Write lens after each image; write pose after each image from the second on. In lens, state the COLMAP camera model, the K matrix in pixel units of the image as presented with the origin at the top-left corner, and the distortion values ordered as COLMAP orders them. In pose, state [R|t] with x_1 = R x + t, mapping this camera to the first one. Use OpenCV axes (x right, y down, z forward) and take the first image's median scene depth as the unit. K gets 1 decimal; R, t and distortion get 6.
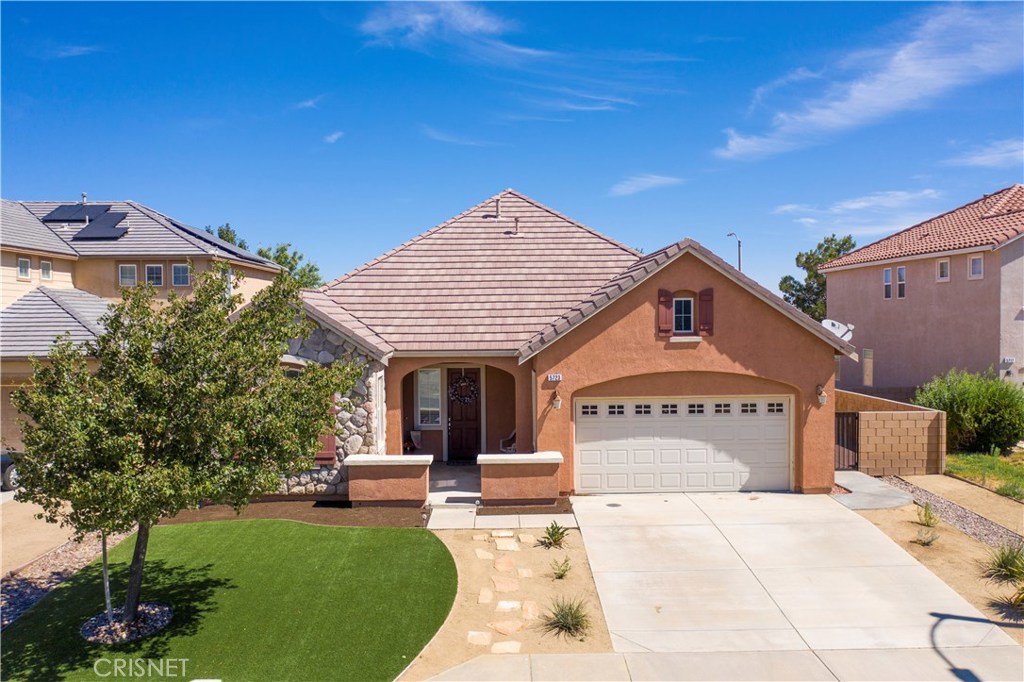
lens RADIAL K [[815.7, 0, 512.0], [0, 815.7, 341.0], [0, 0, 1]] dist [-0.008398, -0.007102]
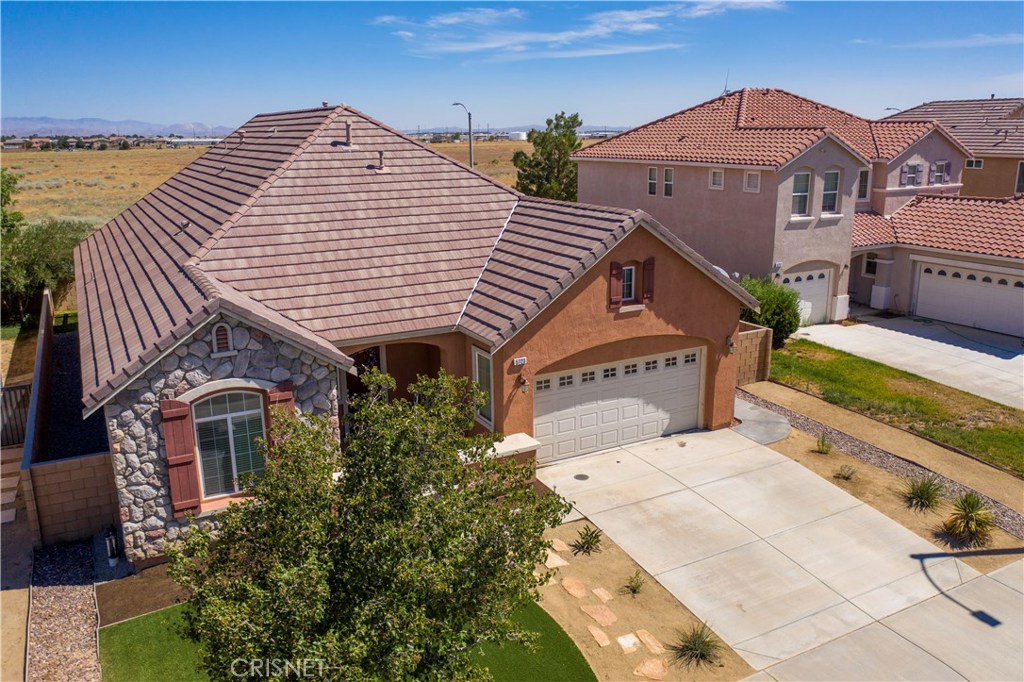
lens RADIAL K [[815.7, 0, 512.0], [0, 815.7, 341.0], [0, 0, 1]] dist [-0.008398, -0.007102]
pose [[0.885945, -0.118808, 0.448315, -0.382242], [0.015488, 0.973672, 0.227427, -0.196296], [-0.463532, -0.194544, 0.864460, 0.172228]]
